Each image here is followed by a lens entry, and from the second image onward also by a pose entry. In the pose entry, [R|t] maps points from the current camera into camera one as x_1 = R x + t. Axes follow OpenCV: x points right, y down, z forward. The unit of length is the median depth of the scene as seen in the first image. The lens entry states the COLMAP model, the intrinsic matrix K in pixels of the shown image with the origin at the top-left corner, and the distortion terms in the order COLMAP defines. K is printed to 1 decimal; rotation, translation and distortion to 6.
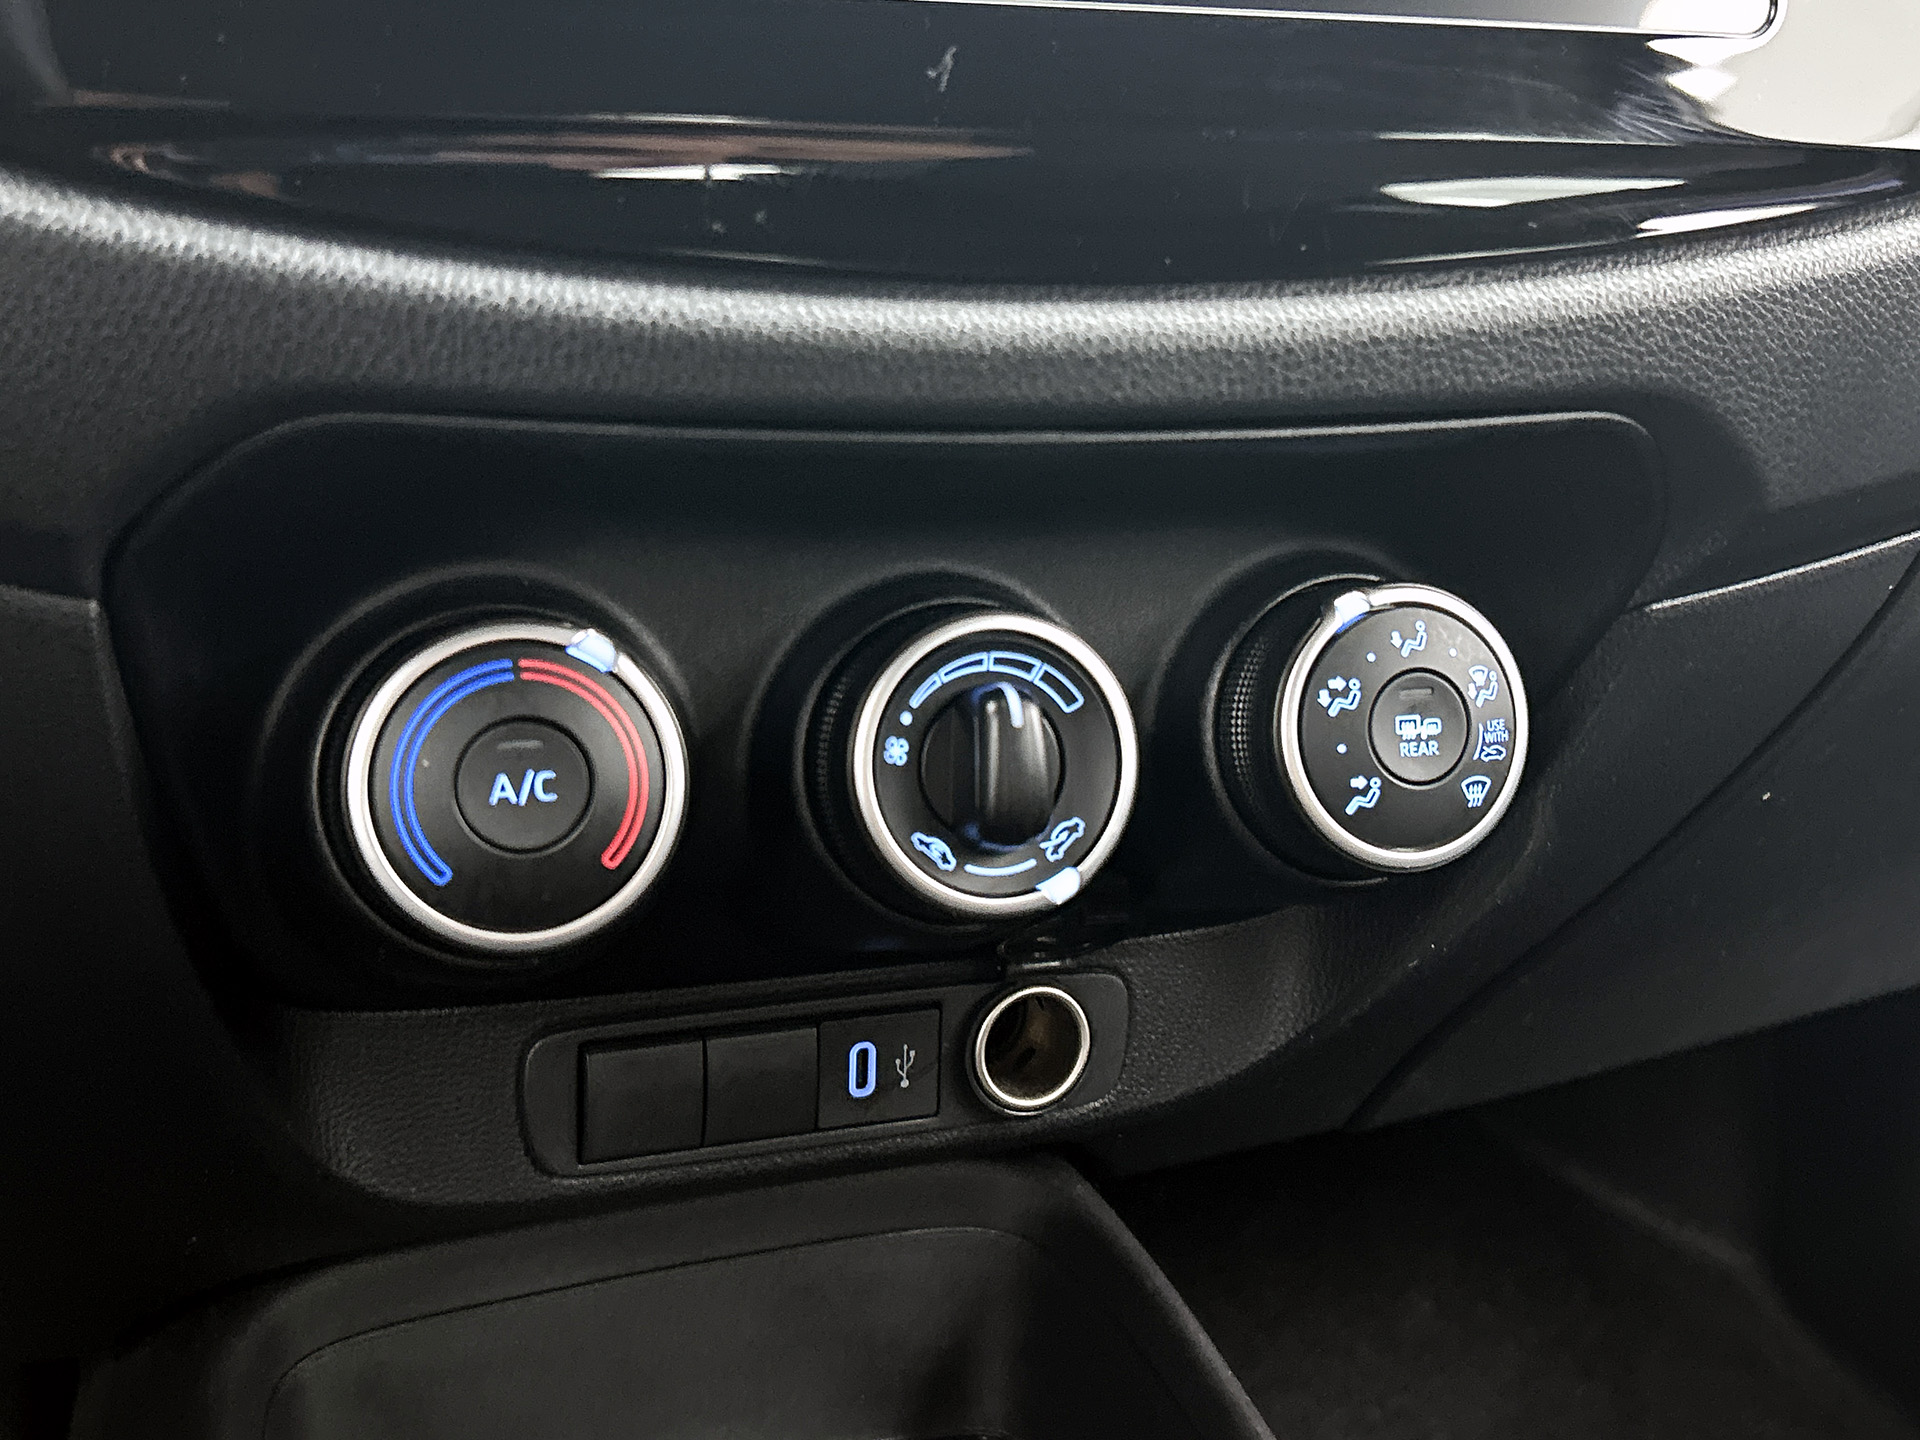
lens RADIAL K [[2066.5, 0, 943.1], [0, 2066.5, 712.6], [0, 0, 1]] dist [0.064712, 0.000000]
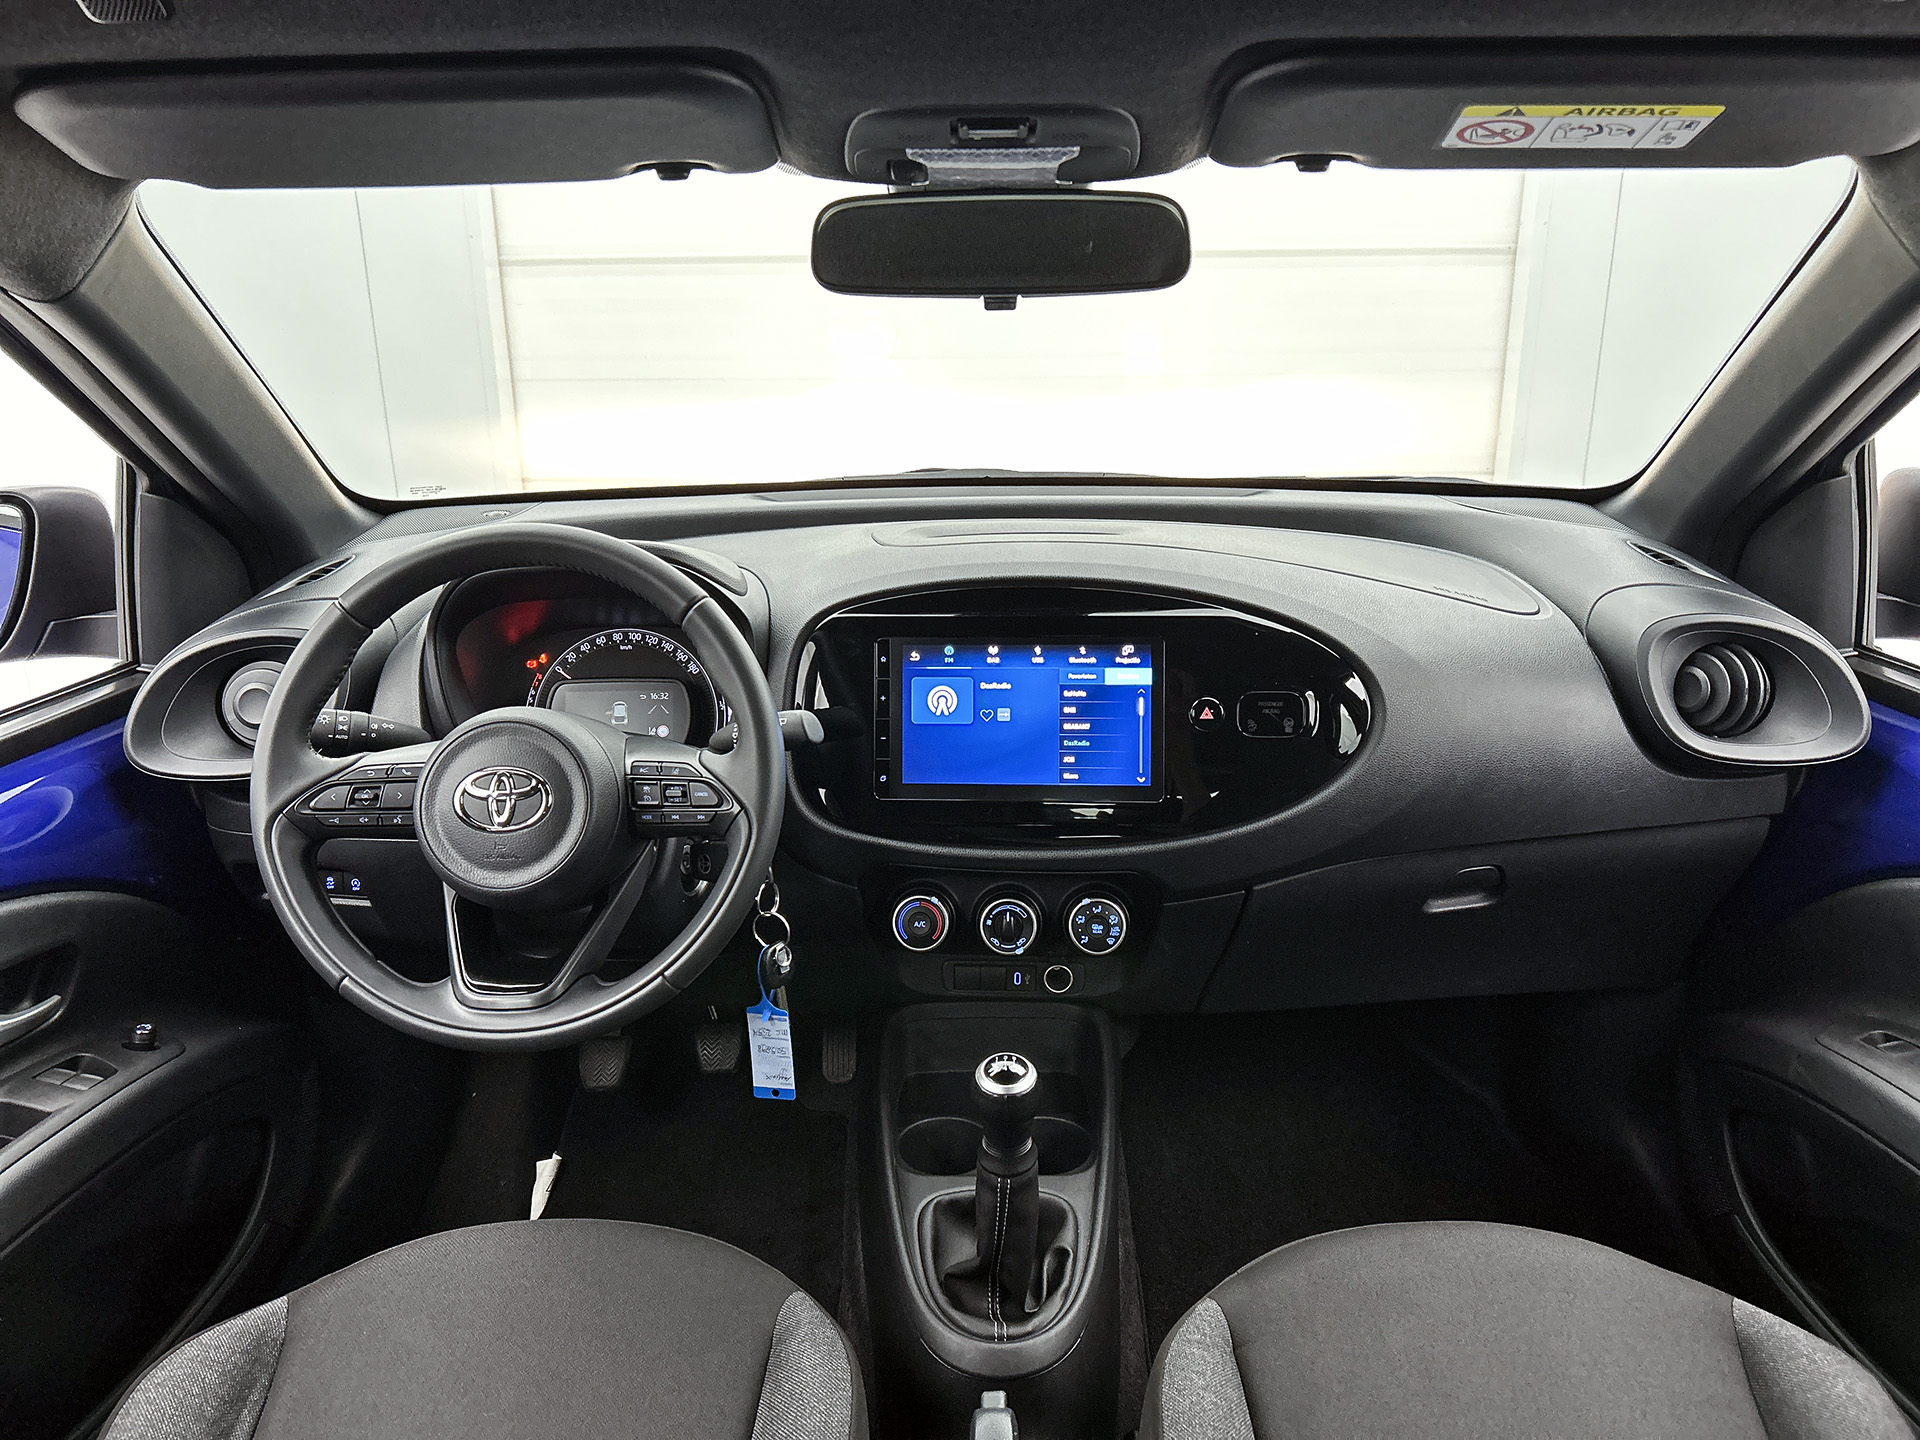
lens RADIAL K [[1448.6, 0, 988.6], [0, 1448.6, 719.9], [0, 0, 1]] dist [0.043109, -0.051346]
pose [[0.919580, 0.072839, -0.386092, 1.309536], [-0.060447, 0.997194, 0.044156, -0.633186], [0.388225, -0.017266, 0.921403, -2.322208]]
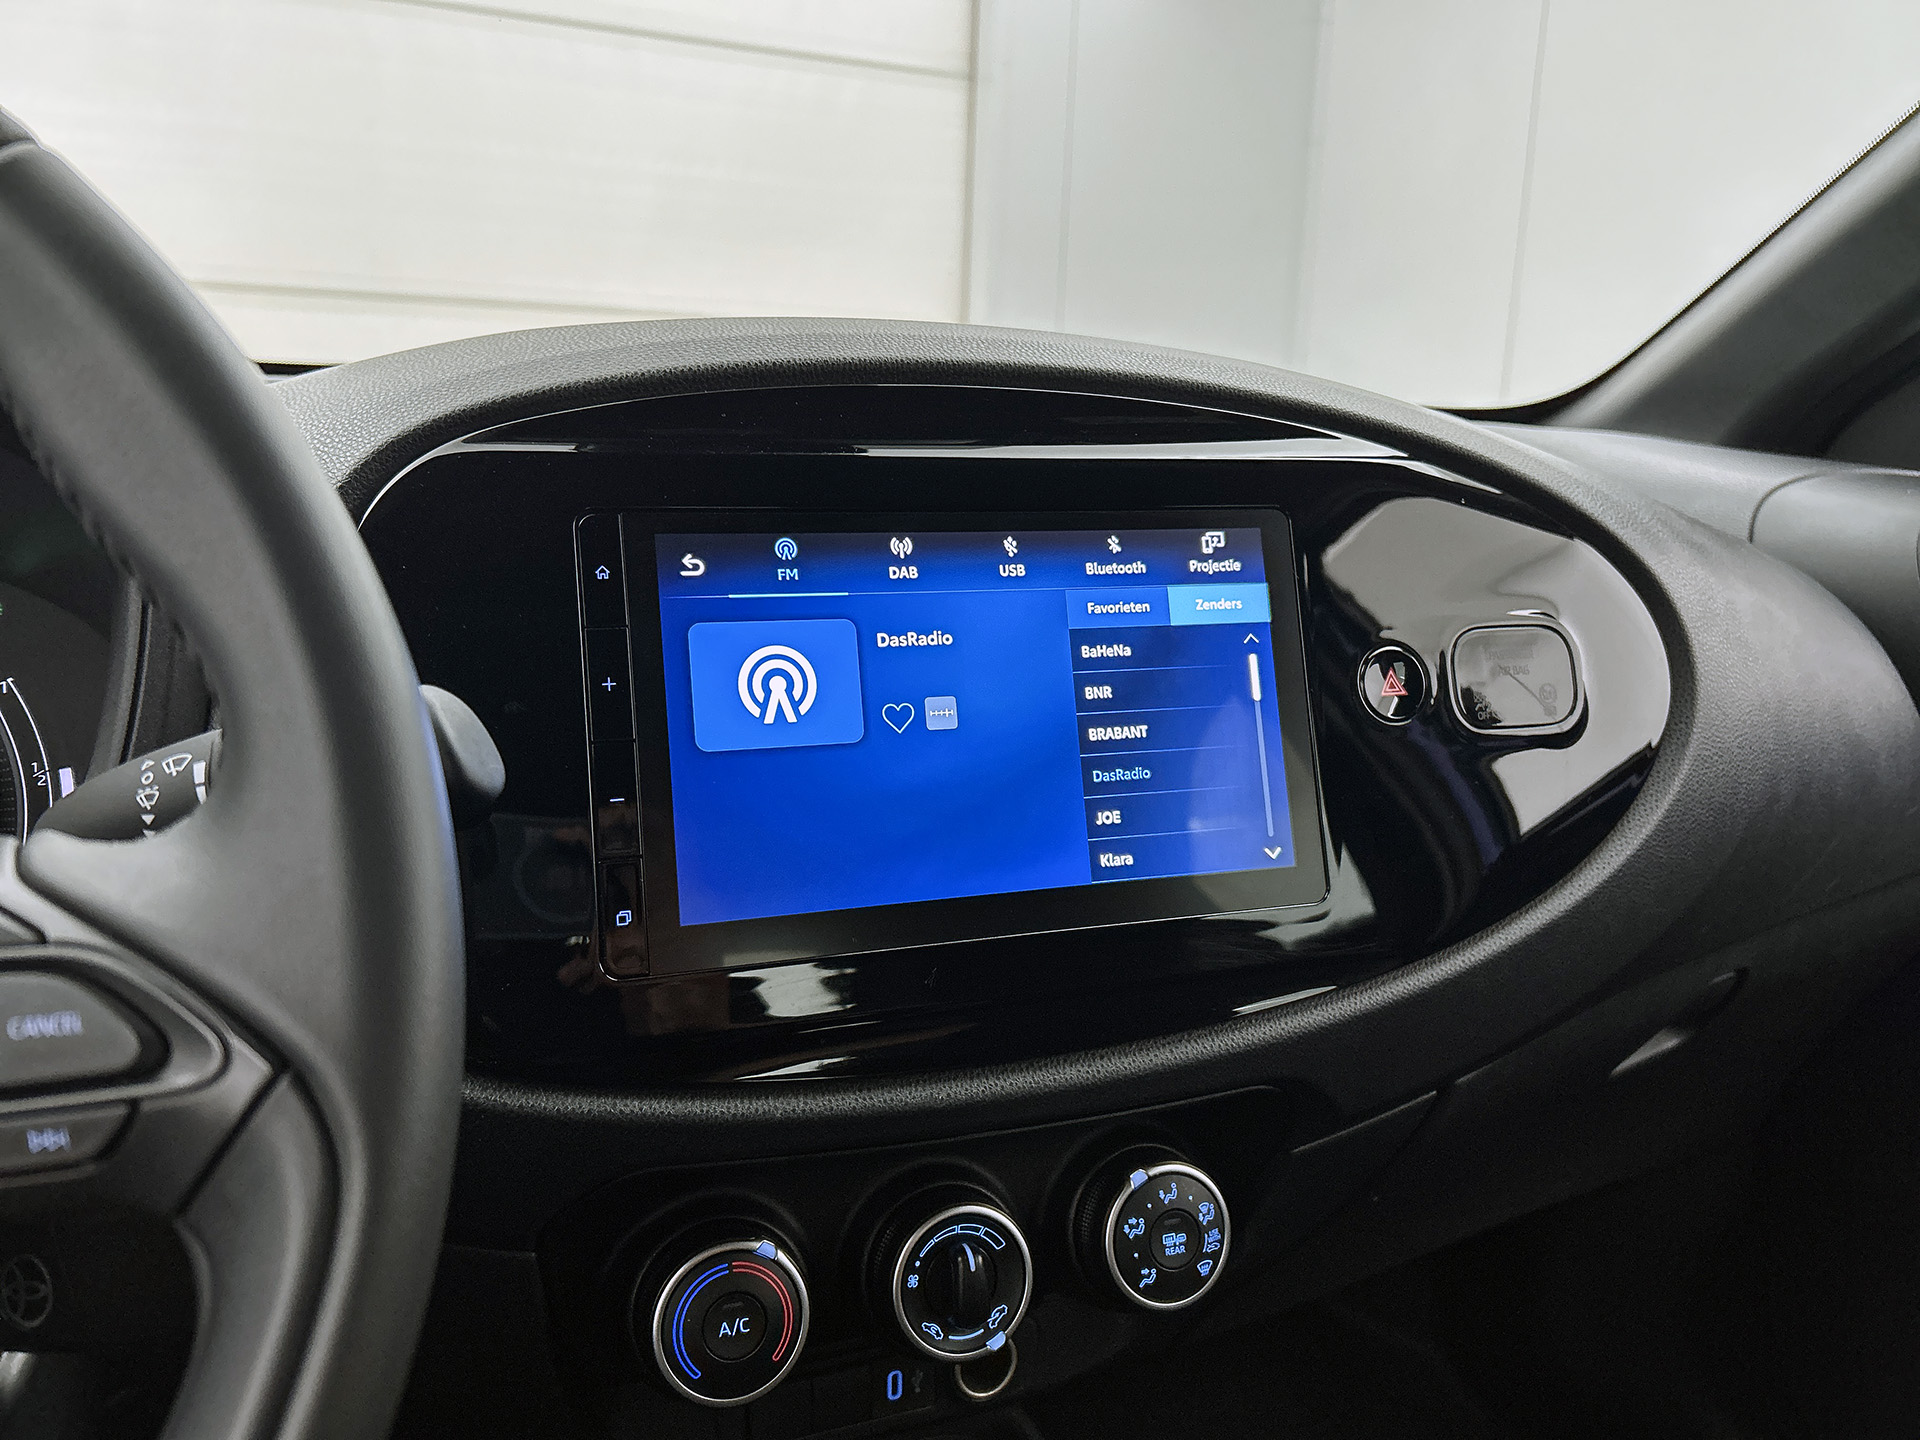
lens RADIAL K [[1448.6, 0, 957.1], [0, 1448.6, 710.9], [0, 0, 1]] dist [0.043109, -0.051346]
pose [[0.999606, -0.018428, 0.021163, 0.000292], [0.020221, 0.995924, -0.087897, -0.383181], [-0.019457, 0.088290, 0.995905, -0.437755]]
